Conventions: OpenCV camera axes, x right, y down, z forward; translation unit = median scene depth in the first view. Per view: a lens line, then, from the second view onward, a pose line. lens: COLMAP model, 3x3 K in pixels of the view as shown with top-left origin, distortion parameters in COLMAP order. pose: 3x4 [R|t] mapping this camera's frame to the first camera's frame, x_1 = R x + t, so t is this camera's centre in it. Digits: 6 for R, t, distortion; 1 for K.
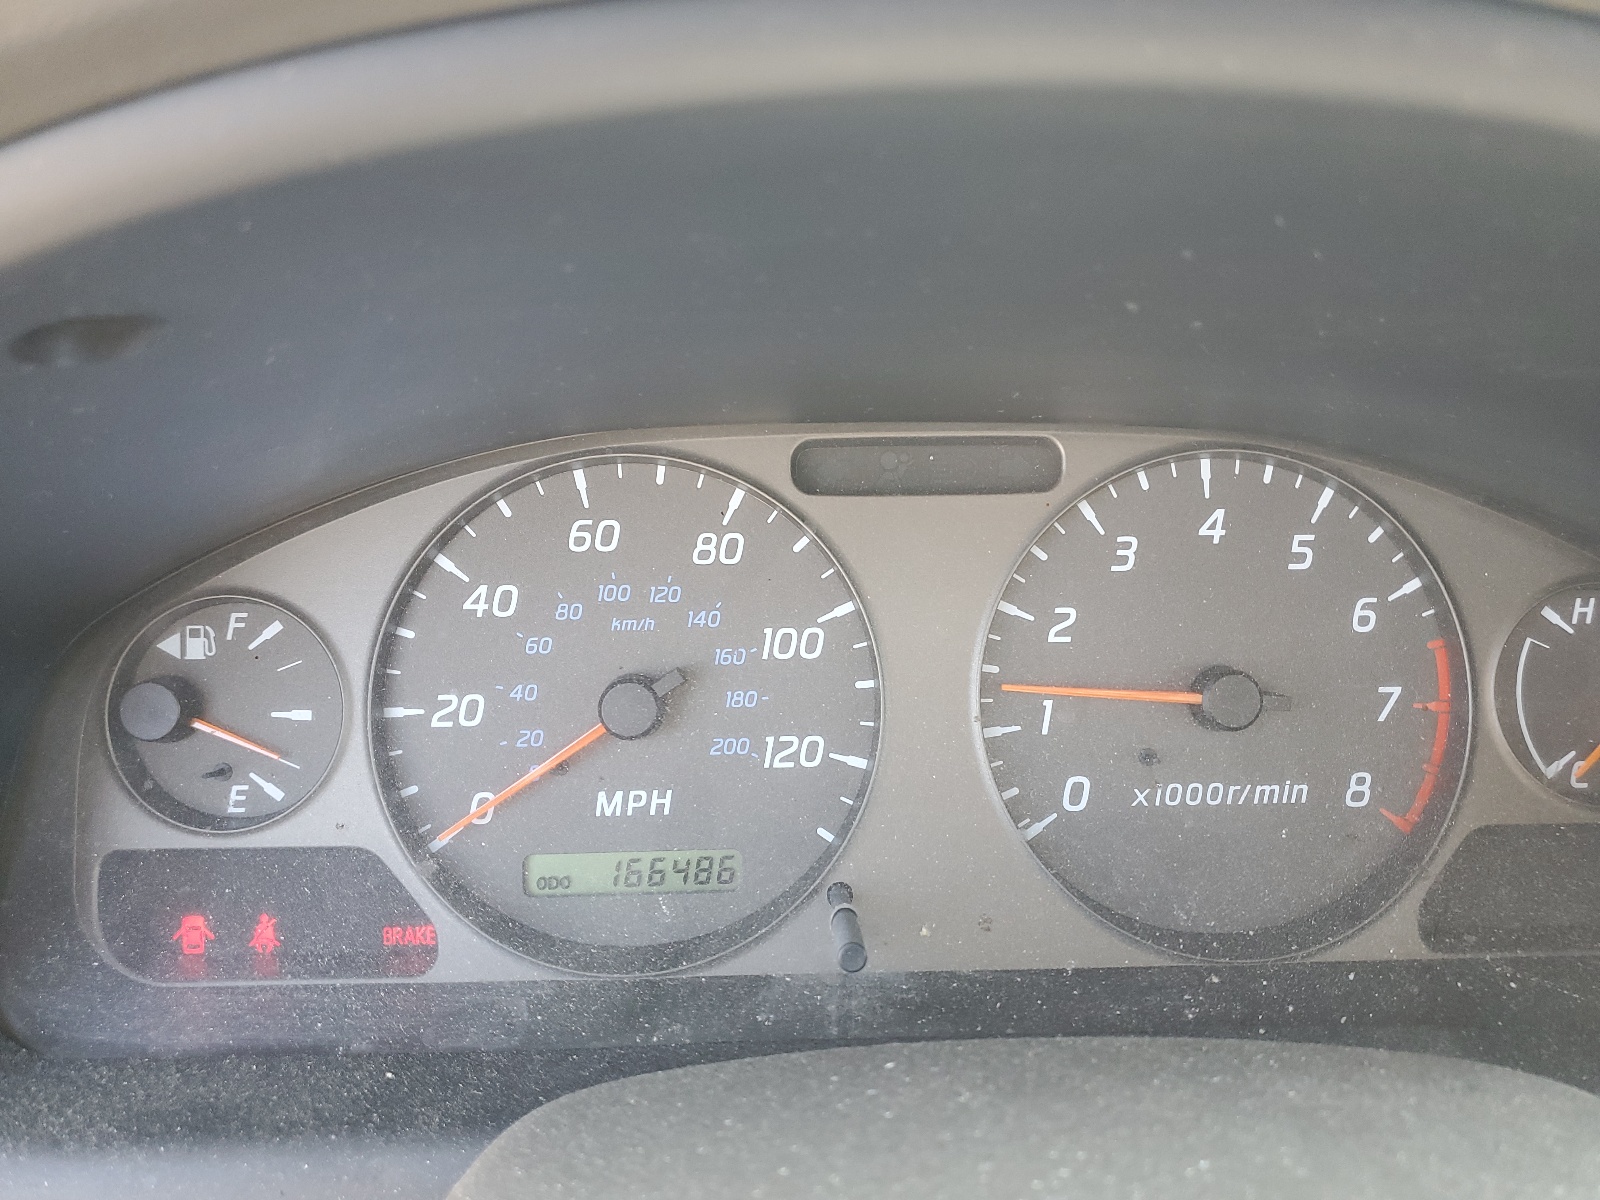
lens RADIAL K [[1204.6, 0, 804.2], [0, 1204.6, 600.8], [0, 0, 1]] dist [-0.001160, -0.003270]
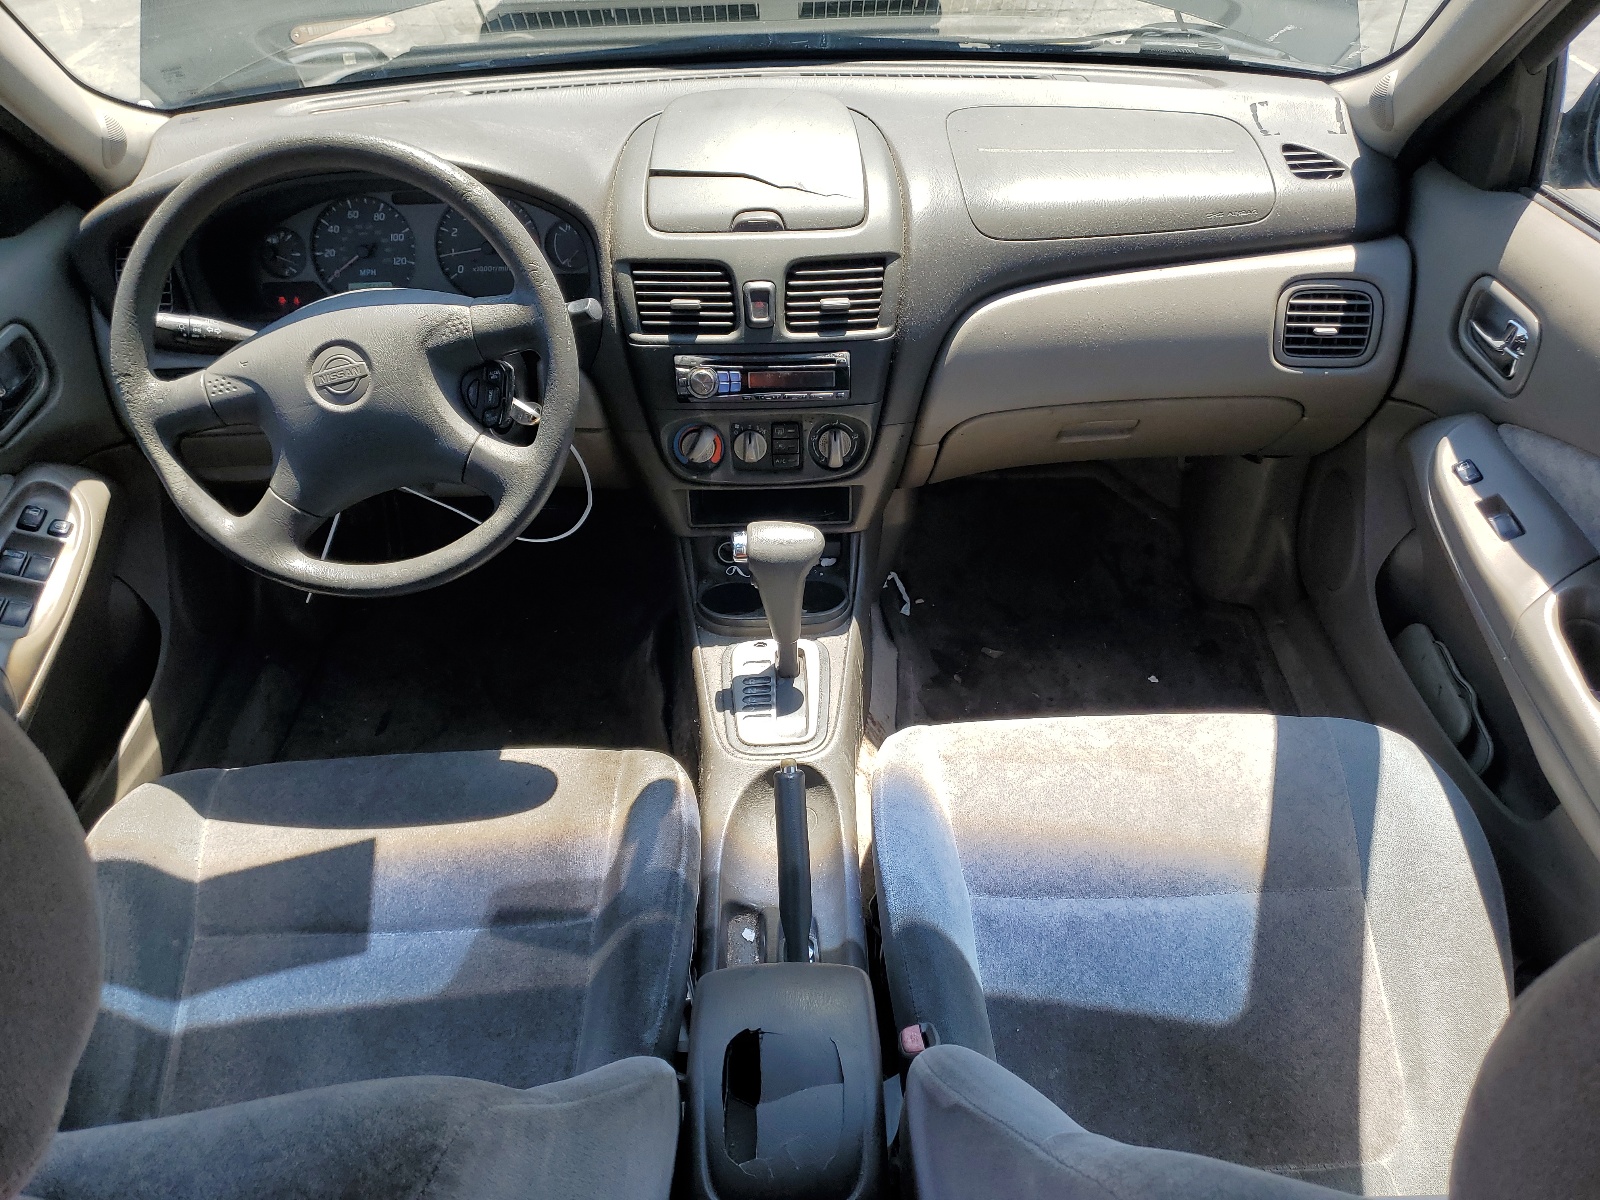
lens RADIAL K [[1204.6, 0, 796.6], [0, 1204.6, 597.9], [0, 0, 1]] dist [-0.001160, -0.003270]
pose [[0.999316, -0.006874, -0.036336, 1.745924], [0.016843, 0.959349, 0.281719, 0.089099], [0.032922, -0.282138, 0.958809, -3.947961]]
